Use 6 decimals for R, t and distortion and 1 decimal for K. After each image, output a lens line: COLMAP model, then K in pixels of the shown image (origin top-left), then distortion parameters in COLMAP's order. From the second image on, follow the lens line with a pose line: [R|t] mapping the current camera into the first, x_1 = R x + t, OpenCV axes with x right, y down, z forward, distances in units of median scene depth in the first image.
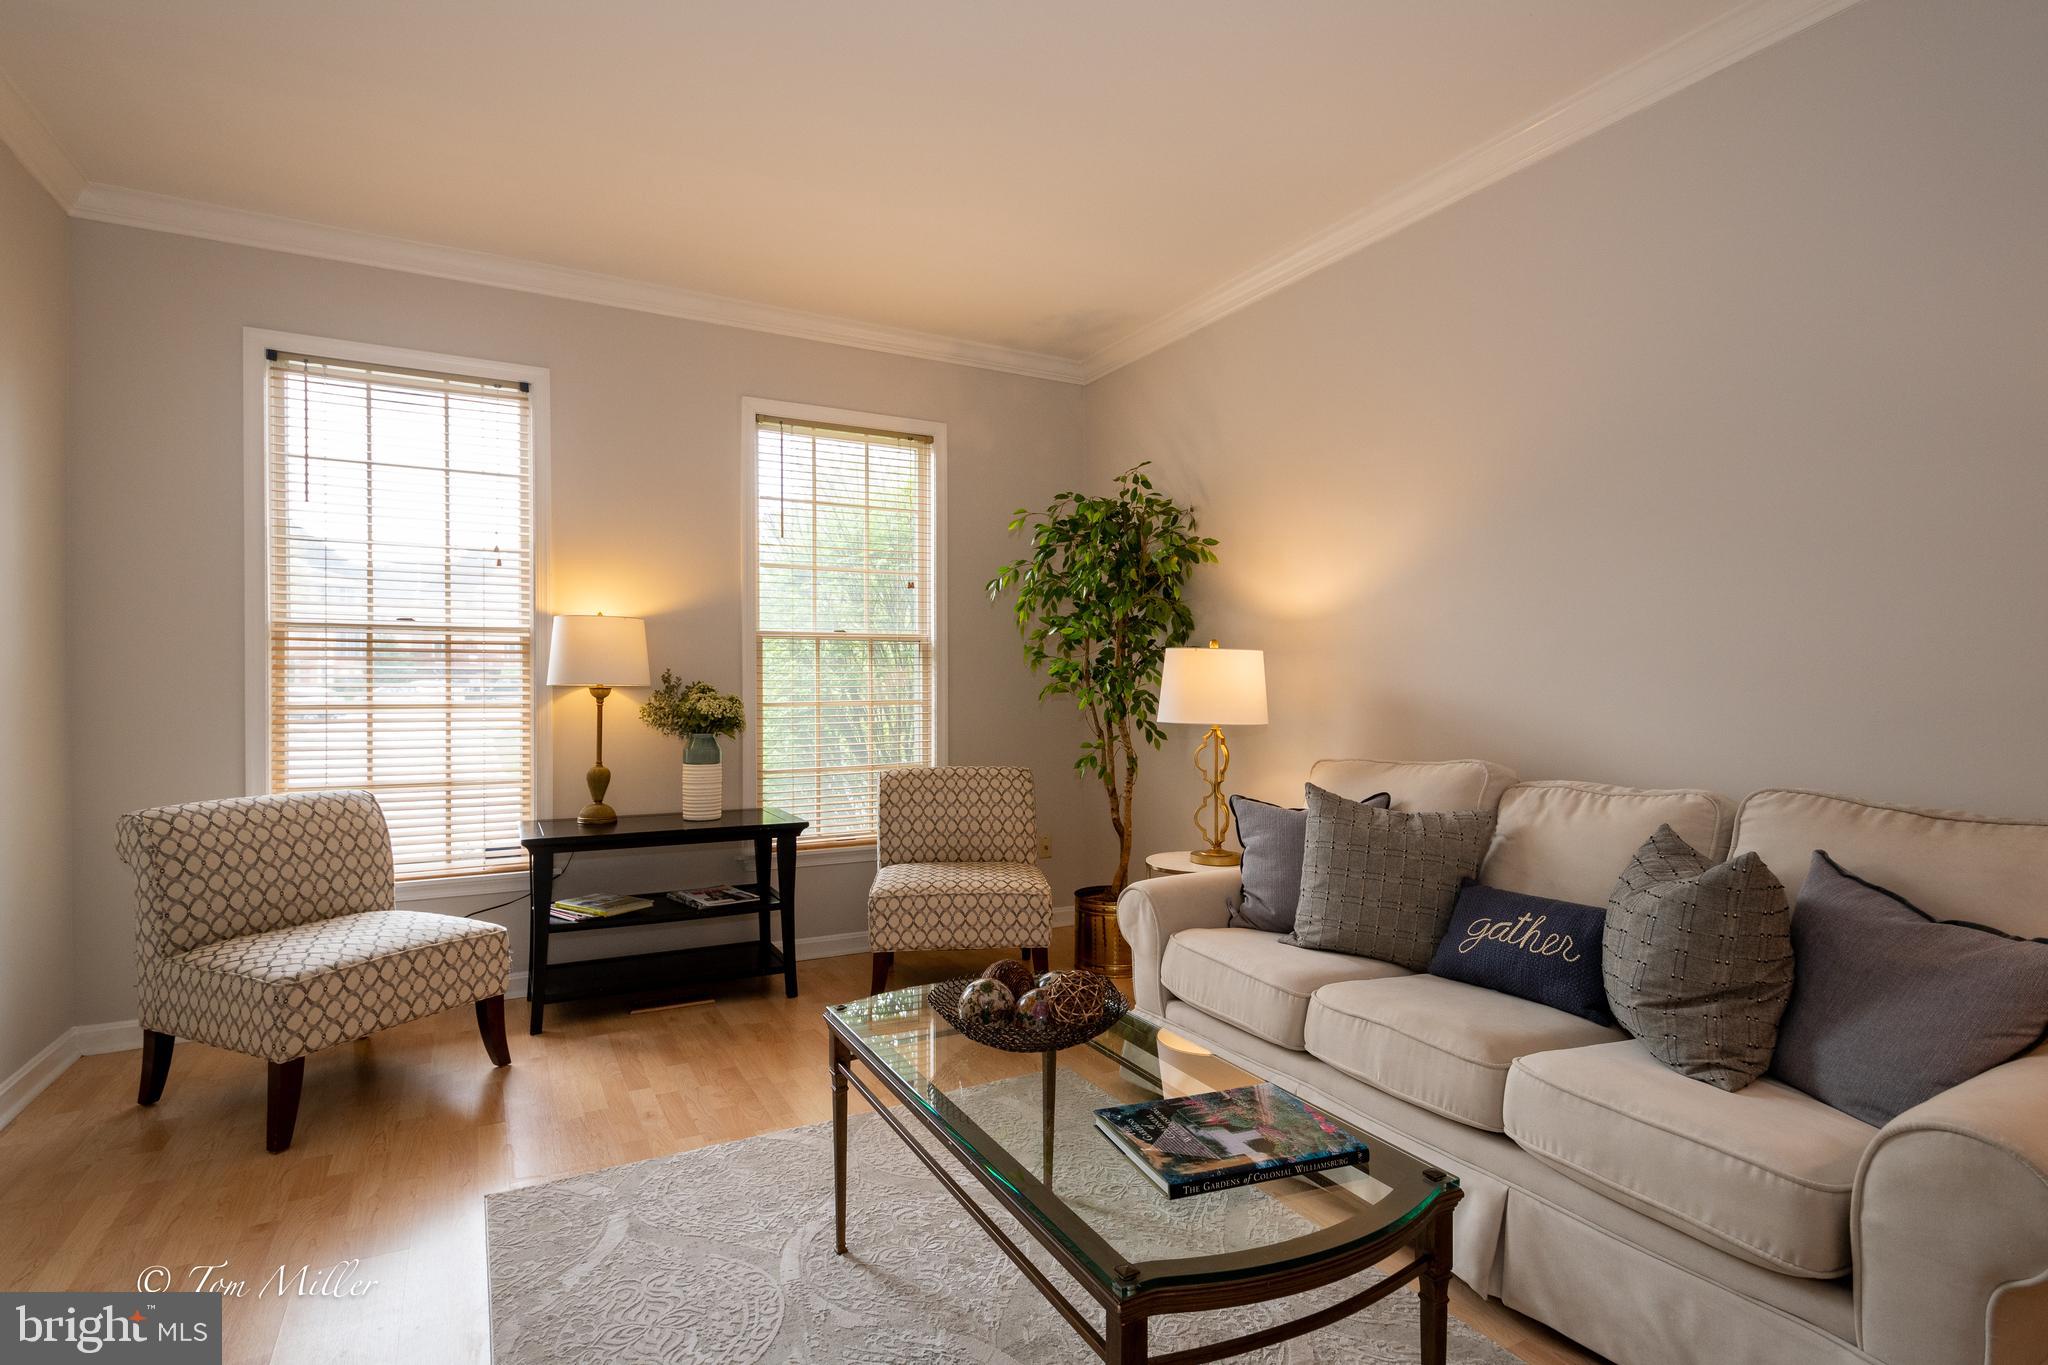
lens RADIAL K [[995.3, 0, 1022.4], [0, 995.3, 688.1], [0, 0, 1]] dist [0.001869, 0.000011]
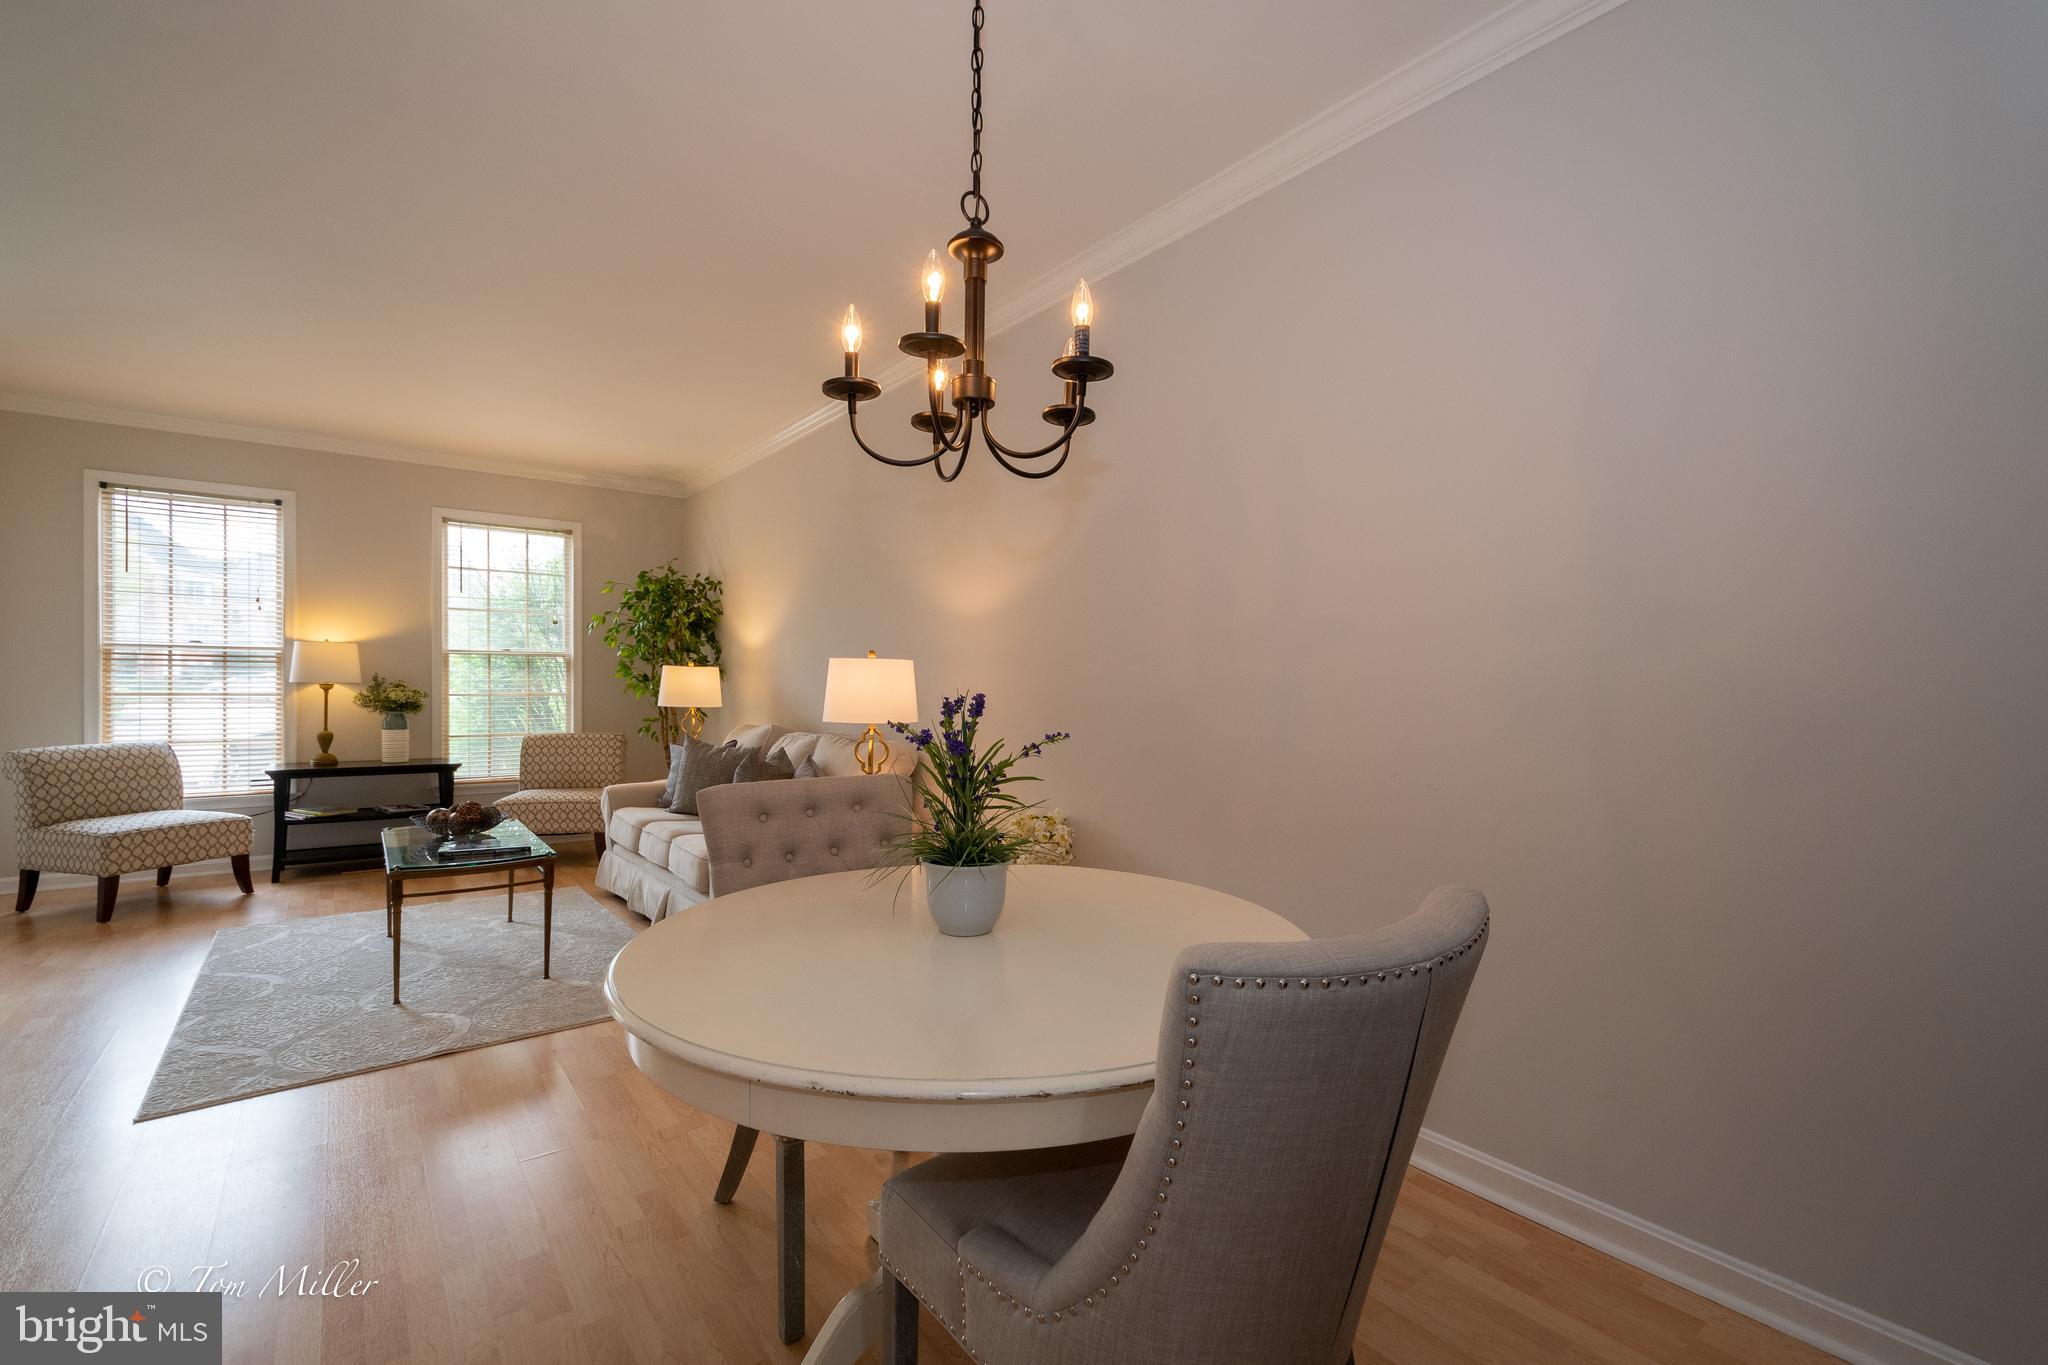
lens RADIAL K [[906.4, 0, 1023.0], [0, 906.4, 687.9], [0, 0, 1]] dist [0.012152, -0.000379]
pose [[0.990281, 0.008787, 0.138800, 0.543022], [-0.009375, 0.999950, 0.003582, -0.010399], [-0.138762, -0.004848, 0.990314, -0.712594]]
